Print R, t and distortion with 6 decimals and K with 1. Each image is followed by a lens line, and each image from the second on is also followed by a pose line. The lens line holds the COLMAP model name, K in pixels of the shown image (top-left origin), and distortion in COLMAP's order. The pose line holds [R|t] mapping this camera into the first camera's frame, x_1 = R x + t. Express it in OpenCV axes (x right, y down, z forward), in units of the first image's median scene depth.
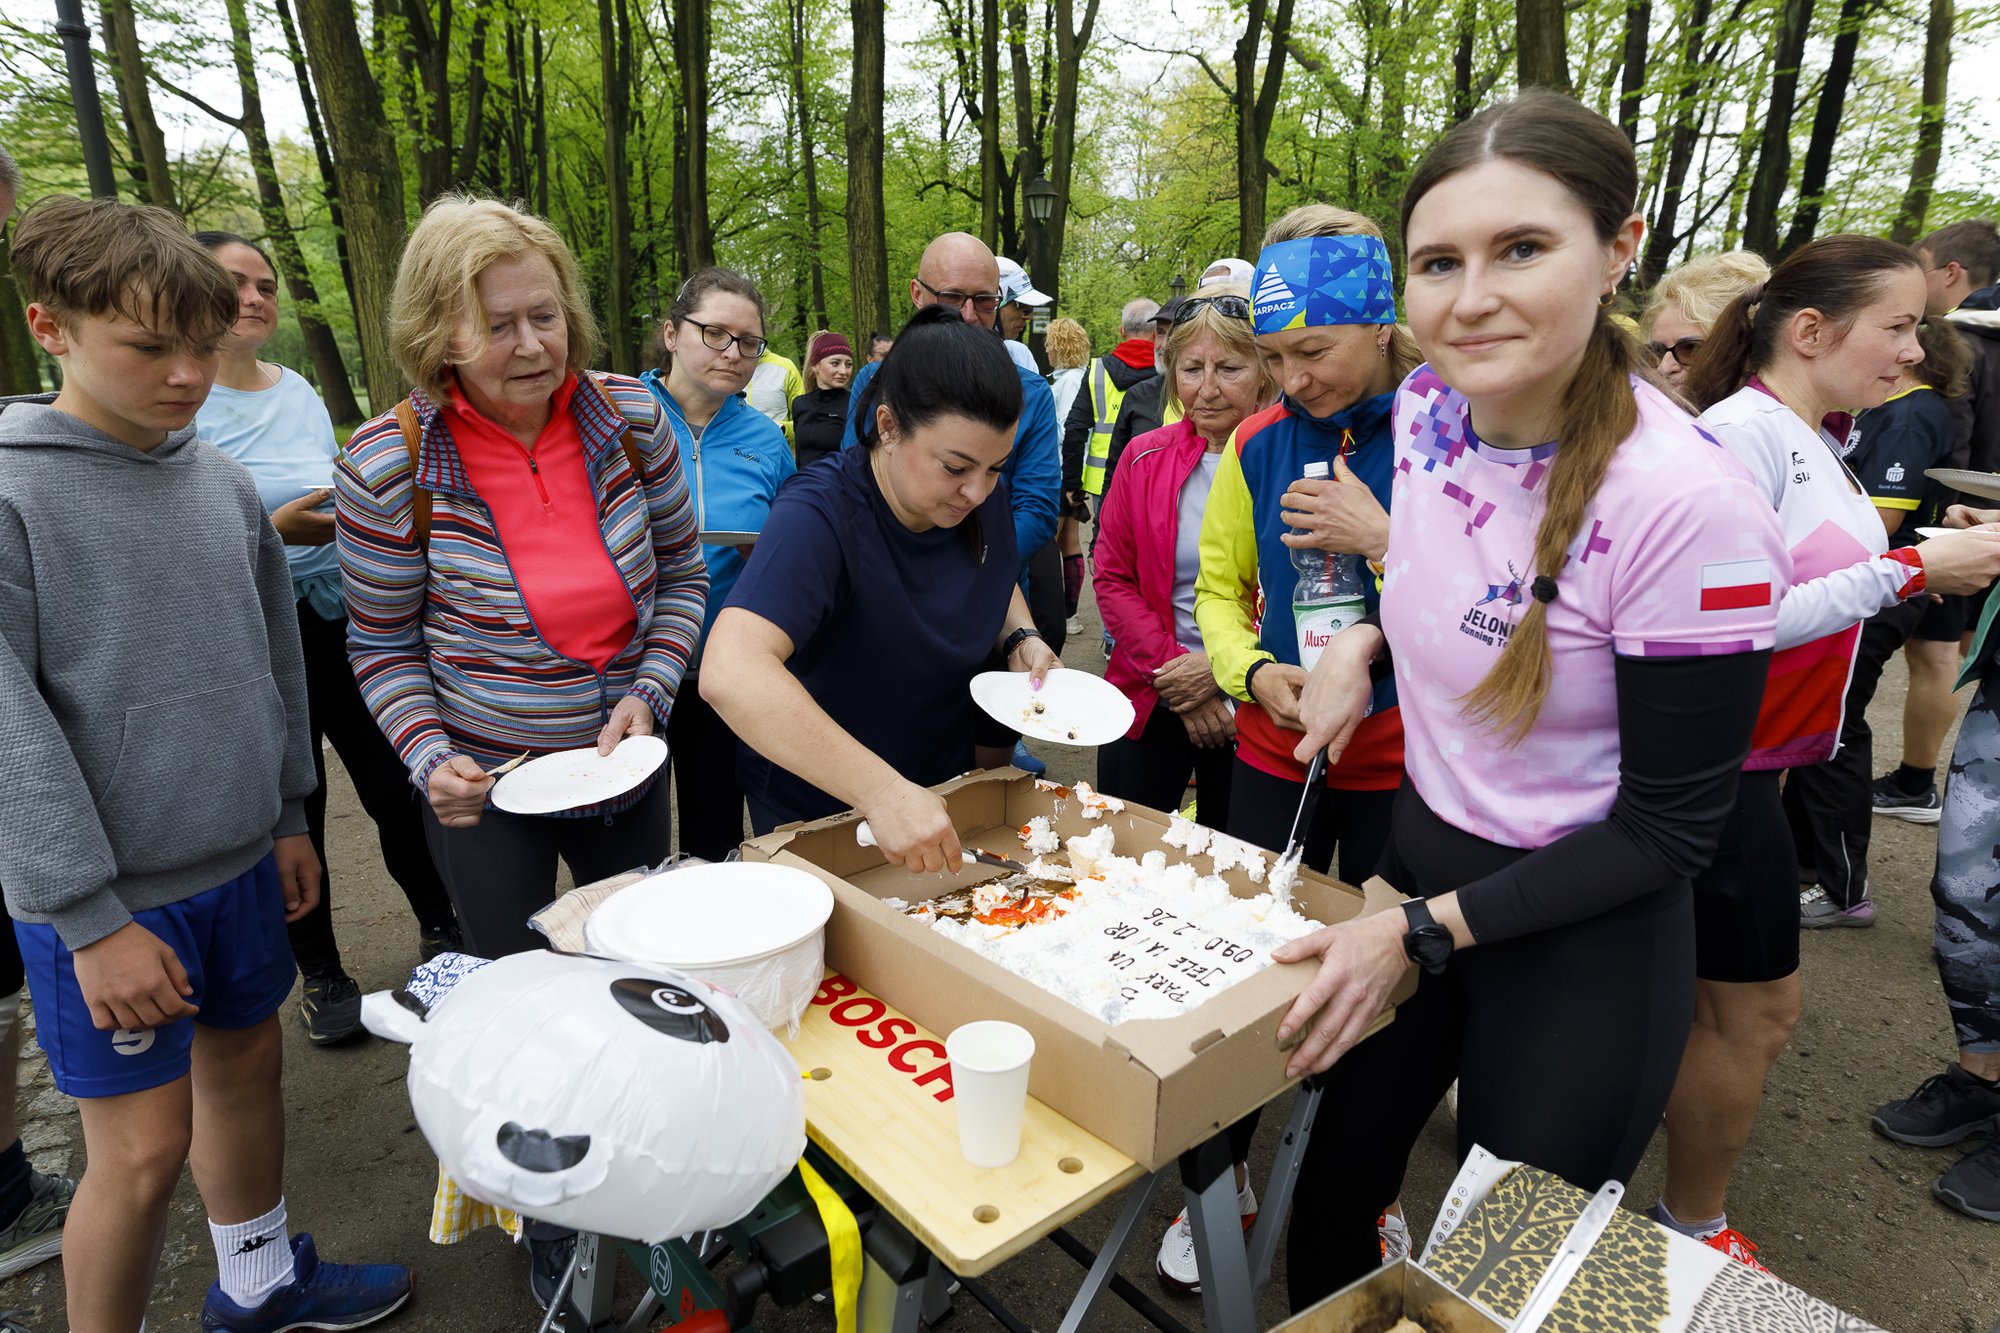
lens RADIAL K [[1094.9, 0, 1000.0], [0, 1094.9, 666.5], [0, 0, 1]] dist [0.000387, 0.000895]
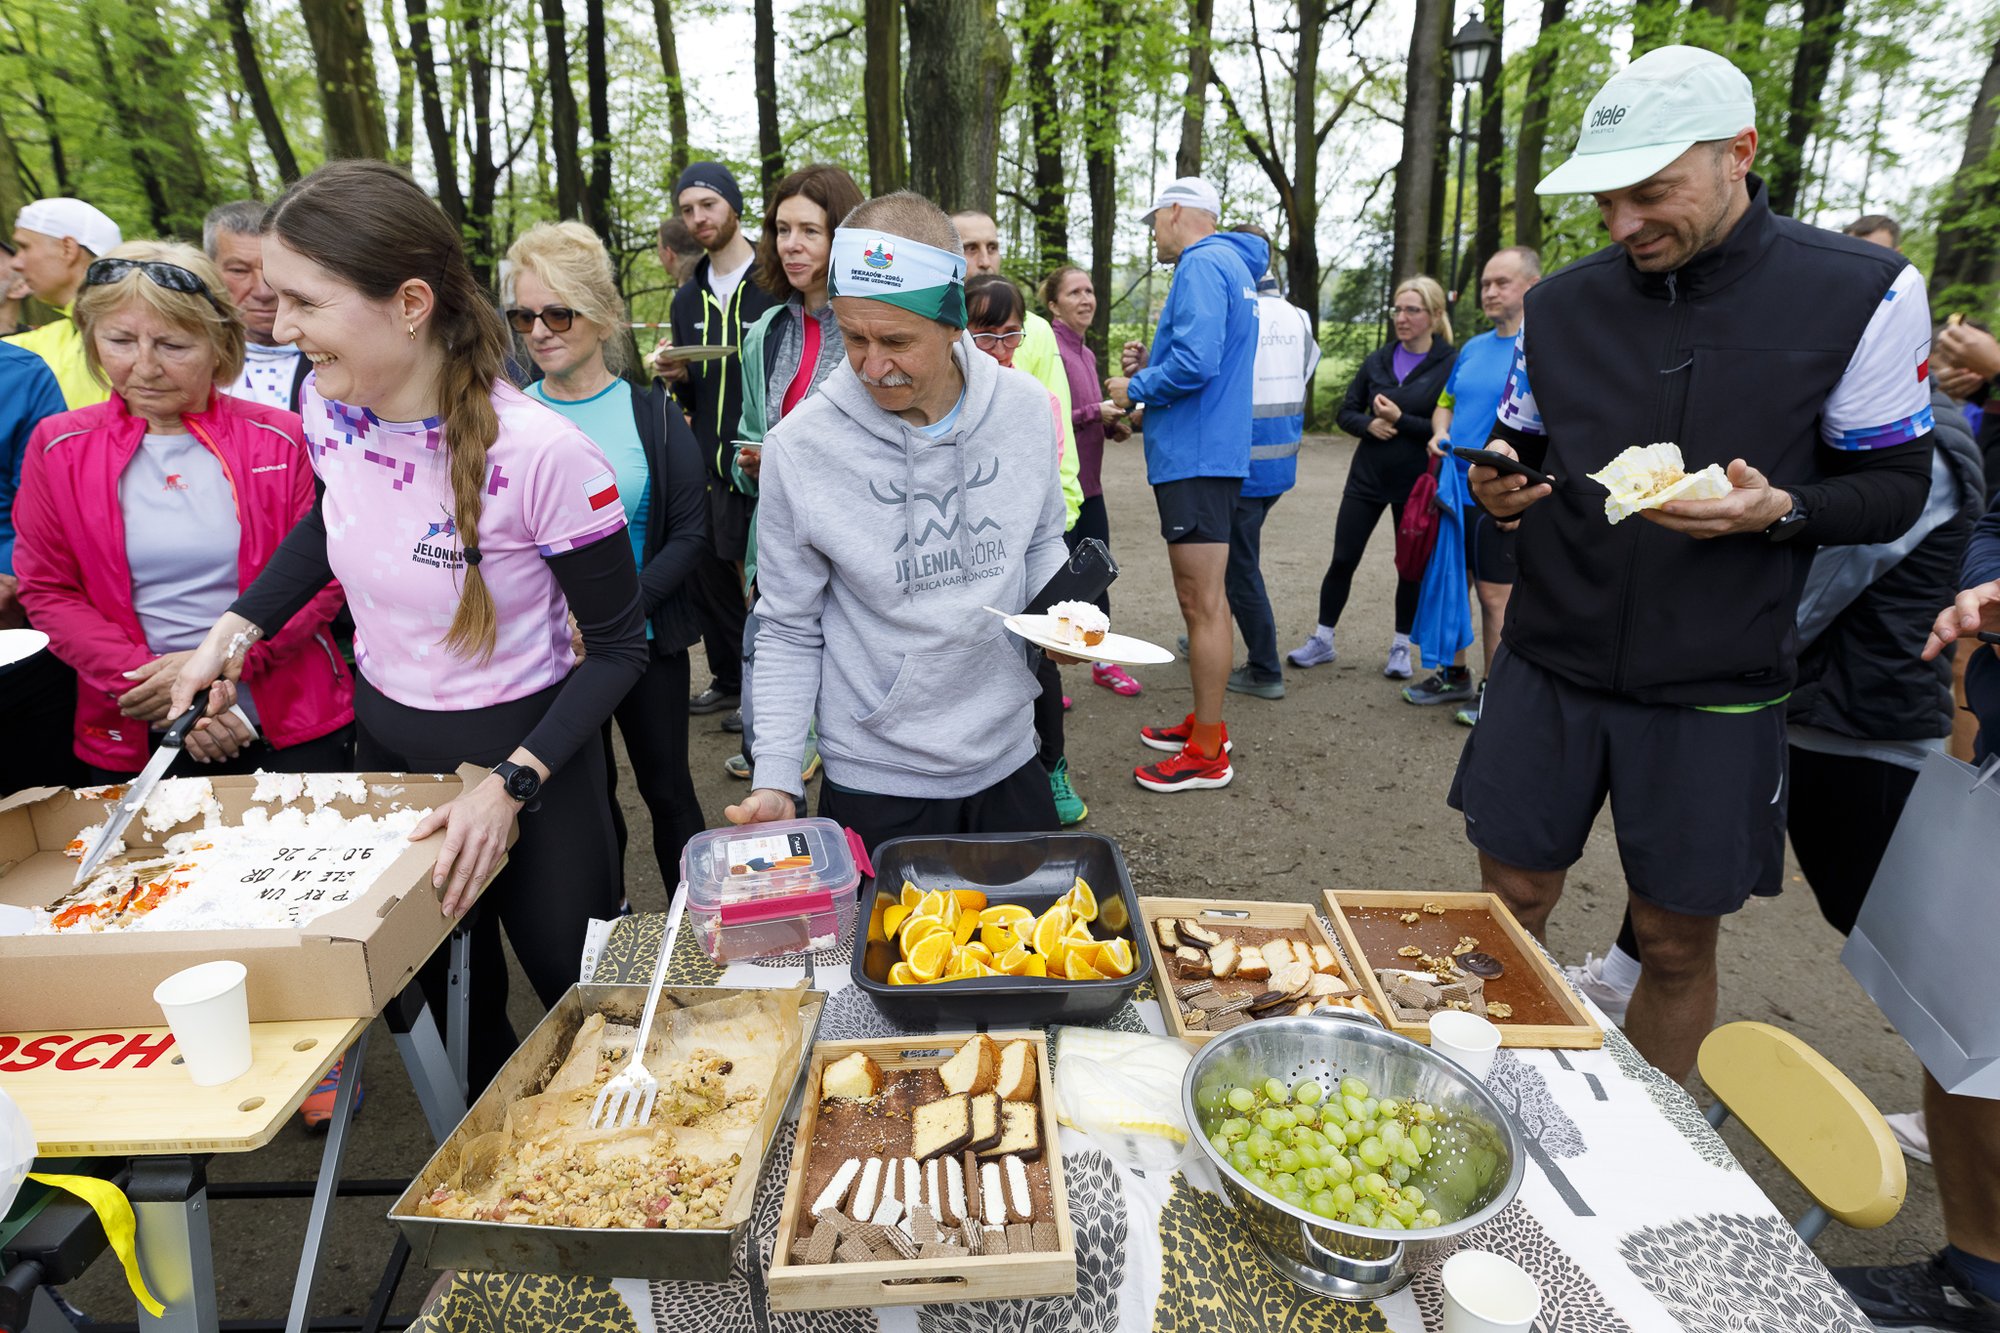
lens RADIAL K [[1134.3, 0, 1000.0], [0, 1134.3, 666.5], [0, 0, 1]] dist [-0.001560, 0.000590]
pose [[0.610313, -0.241352, 0.754498, -0.229557], [0.200401, 0.968515, 0.147709, 0.016964], [-0.766392, 0.061053, 0.639465, -0.301795]]
